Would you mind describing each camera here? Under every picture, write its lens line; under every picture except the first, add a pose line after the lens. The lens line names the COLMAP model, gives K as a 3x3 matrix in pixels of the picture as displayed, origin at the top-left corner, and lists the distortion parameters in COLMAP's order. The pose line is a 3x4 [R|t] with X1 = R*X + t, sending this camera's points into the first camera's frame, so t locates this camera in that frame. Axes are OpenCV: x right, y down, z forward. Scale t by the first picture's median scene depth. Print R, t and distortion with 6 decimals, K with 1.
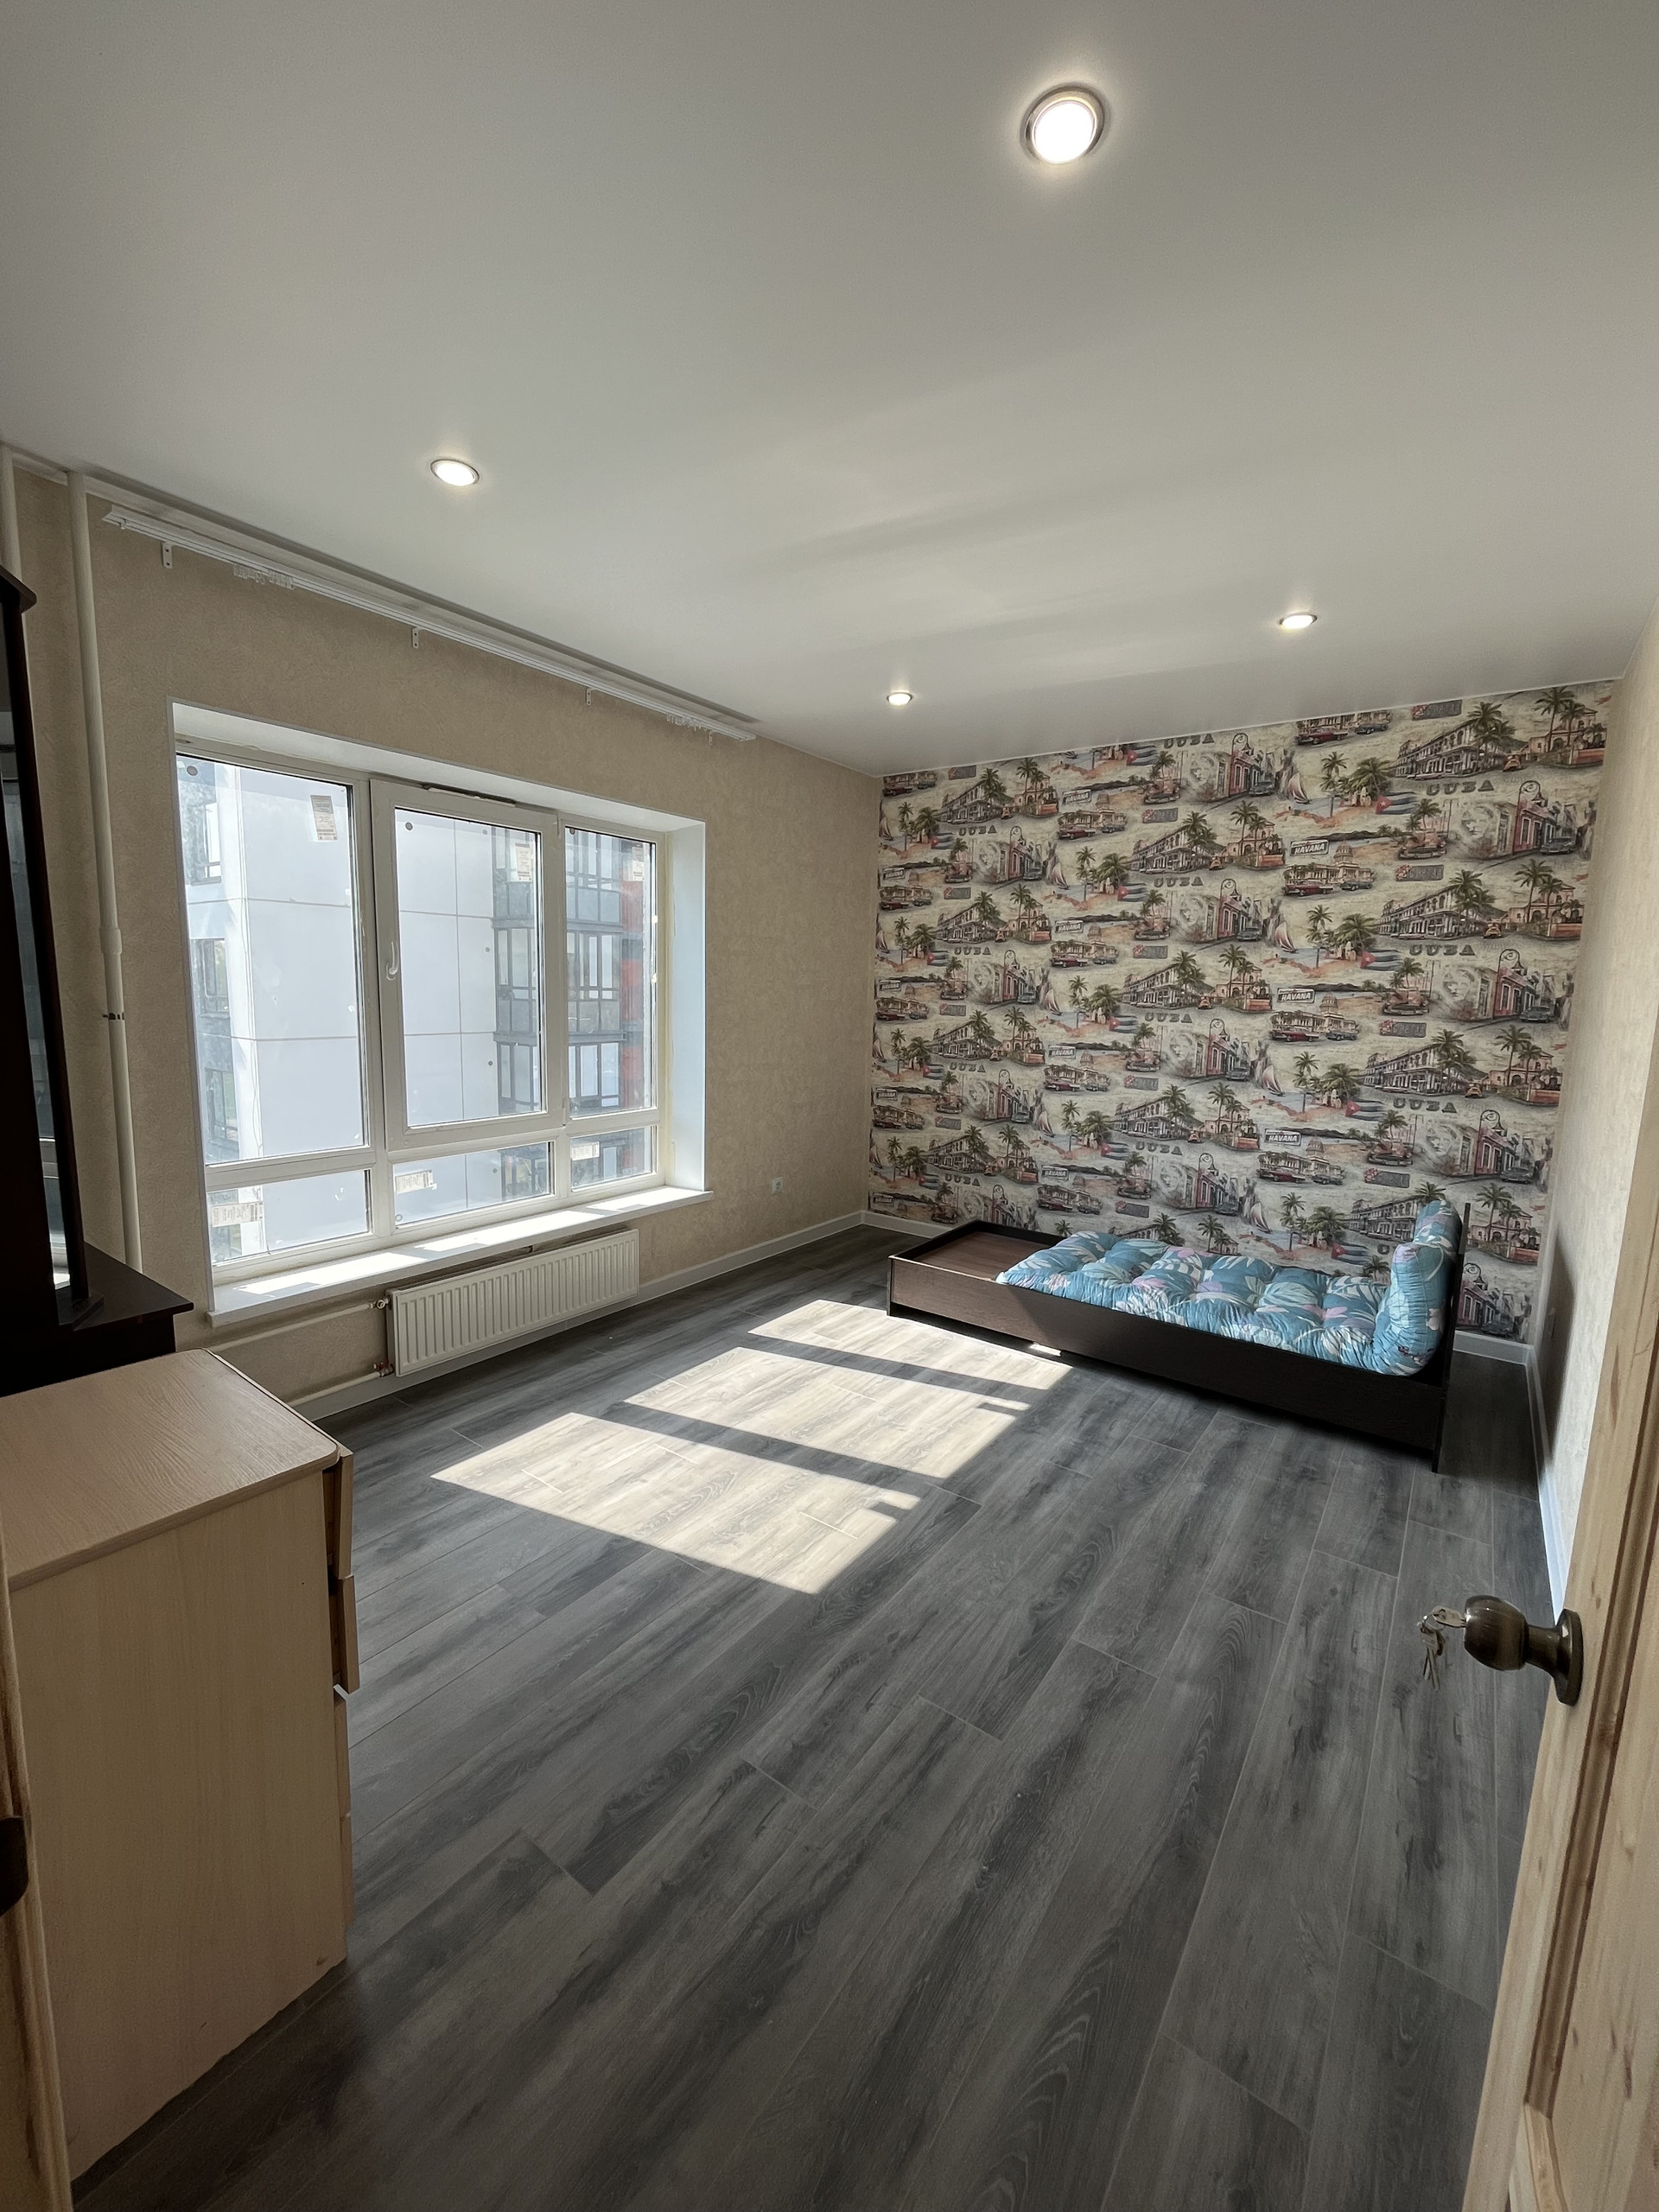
lens RADIAL K [[891.0, 0, 829.0], [0, 891.0, 1106.5], [0, 0, 1]] dist [-0.004090, -0.000767]
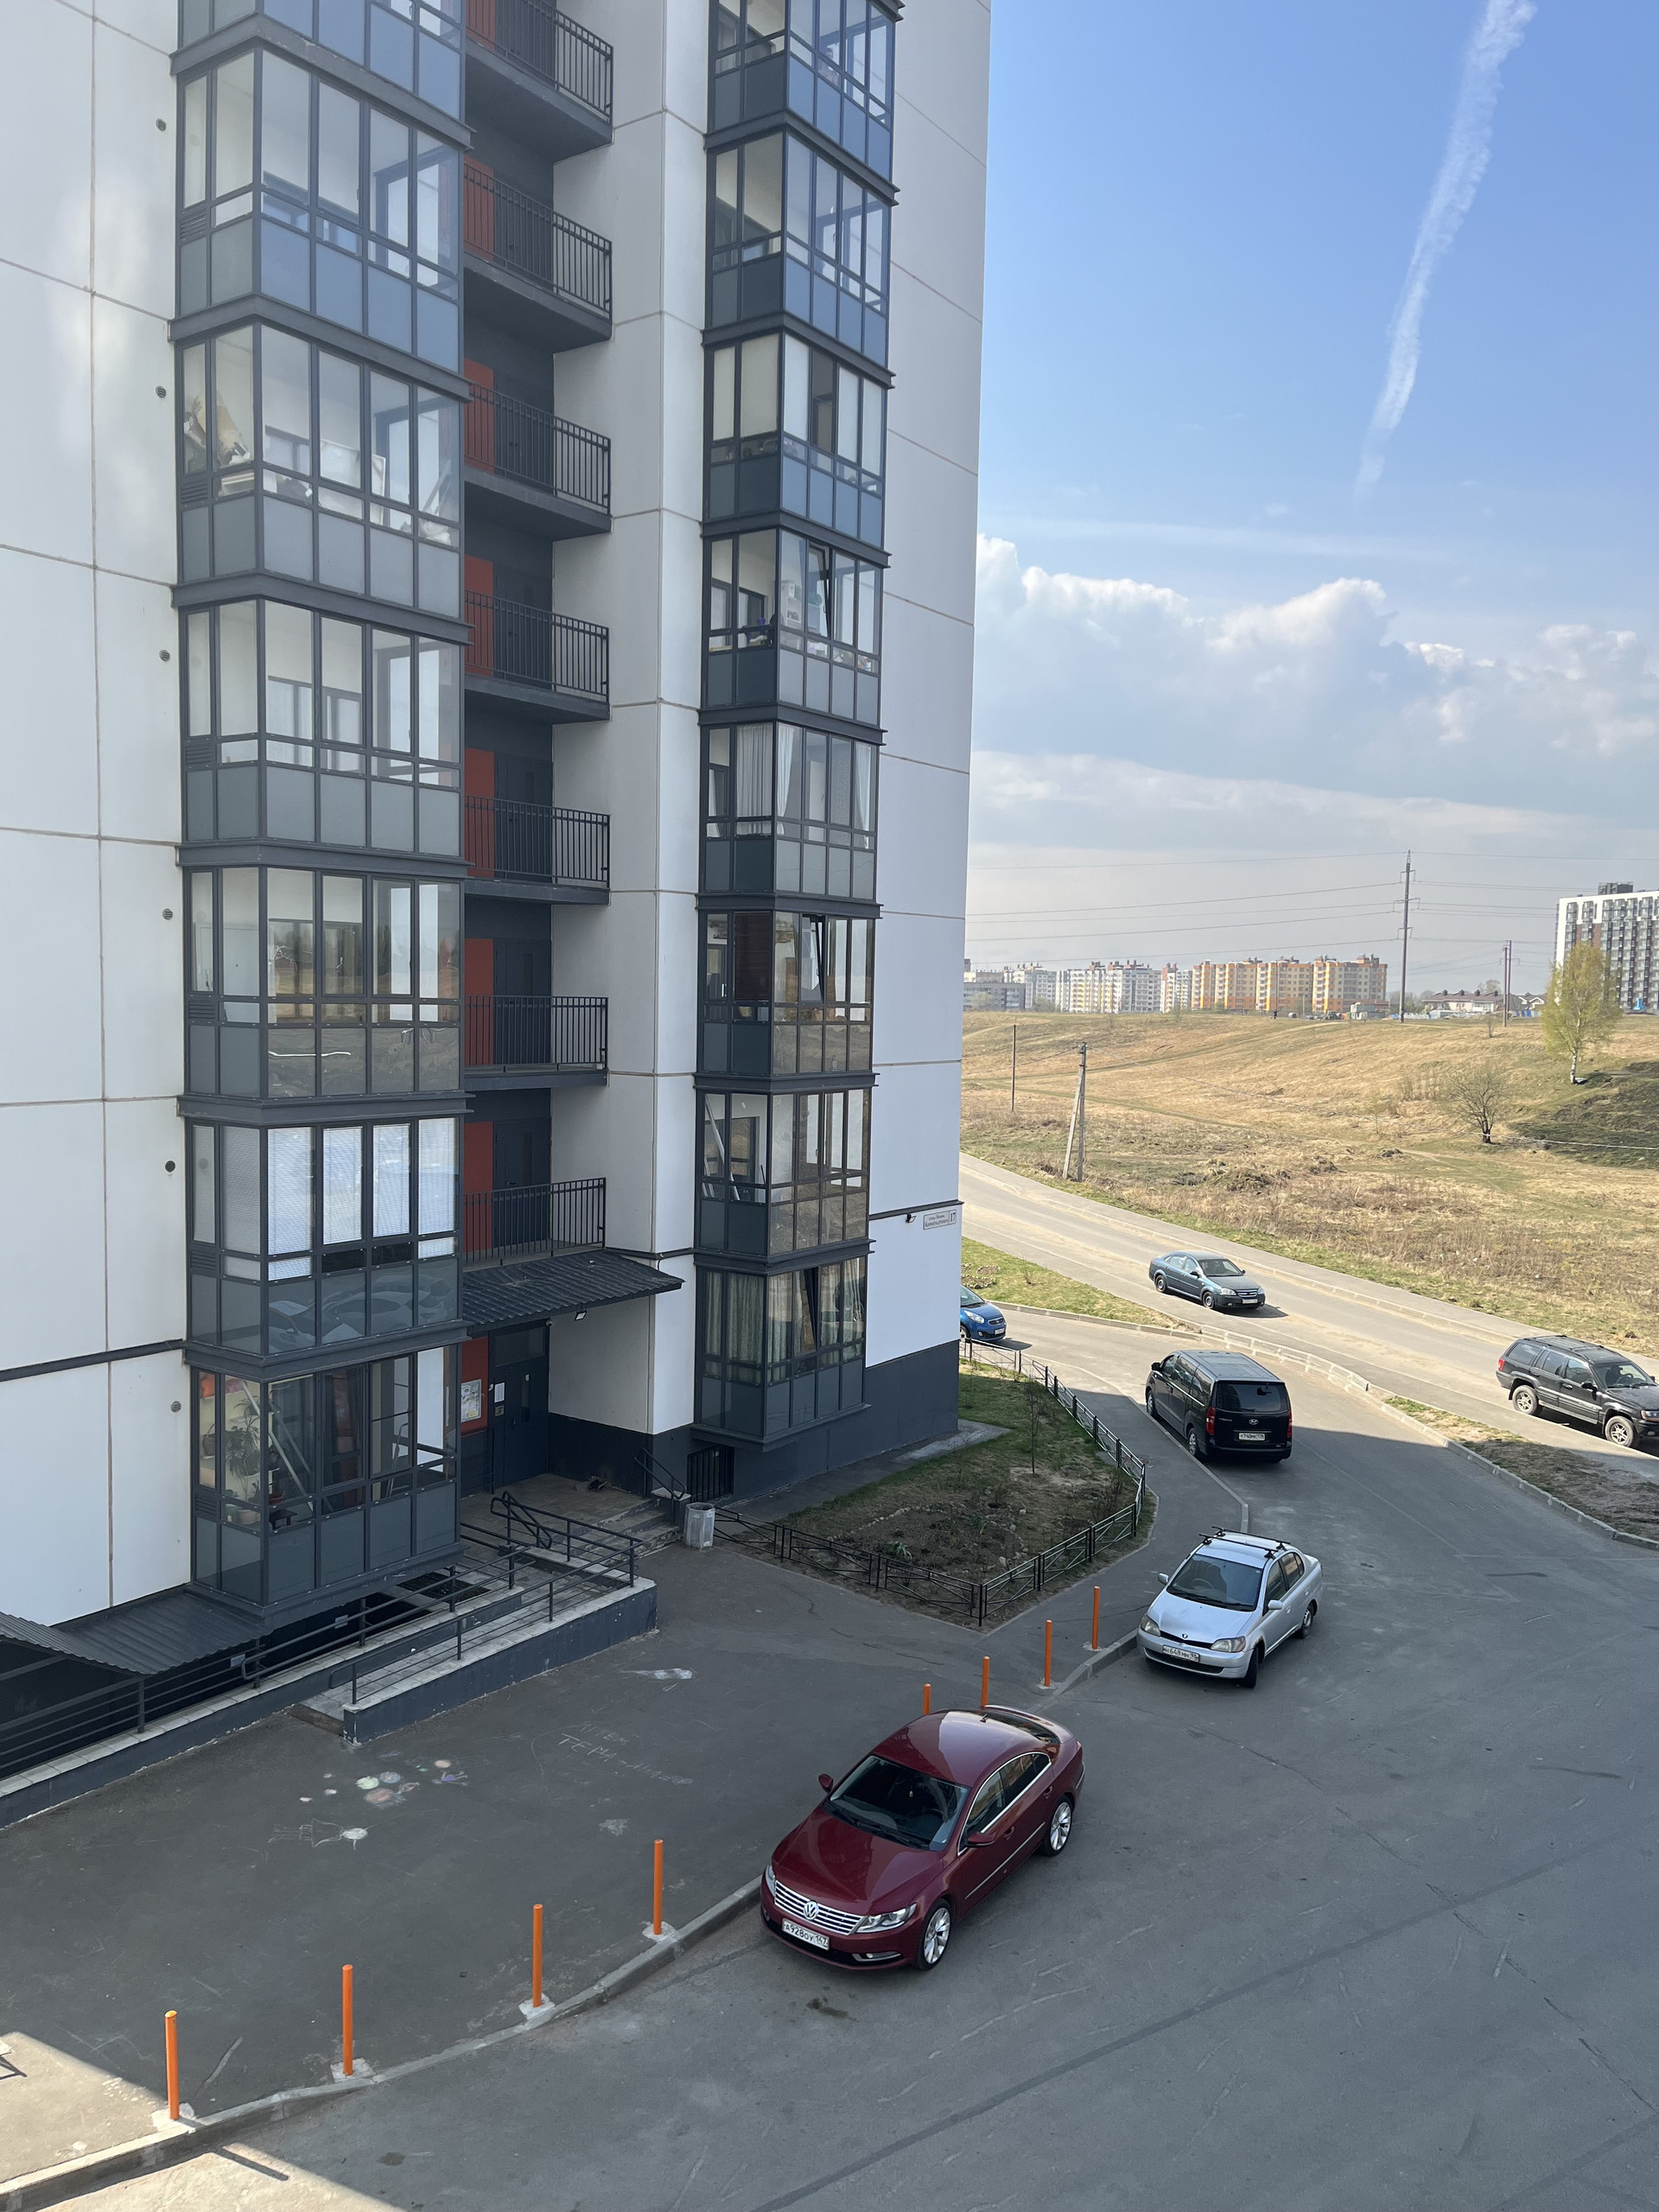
lens RADIAL K [[1686.3, 0, 828.1], [0, 1686.3, 1105.8], [0, 0, 1]] dist [0.000822, 0.000556]
pose [[0.999951, -0.007405, 0.006634, -0.053494], [0.007836, 0.997680, -0.067628, -0.018500], [-0.006117, 0.067677, 0.997689, 0.146062]]
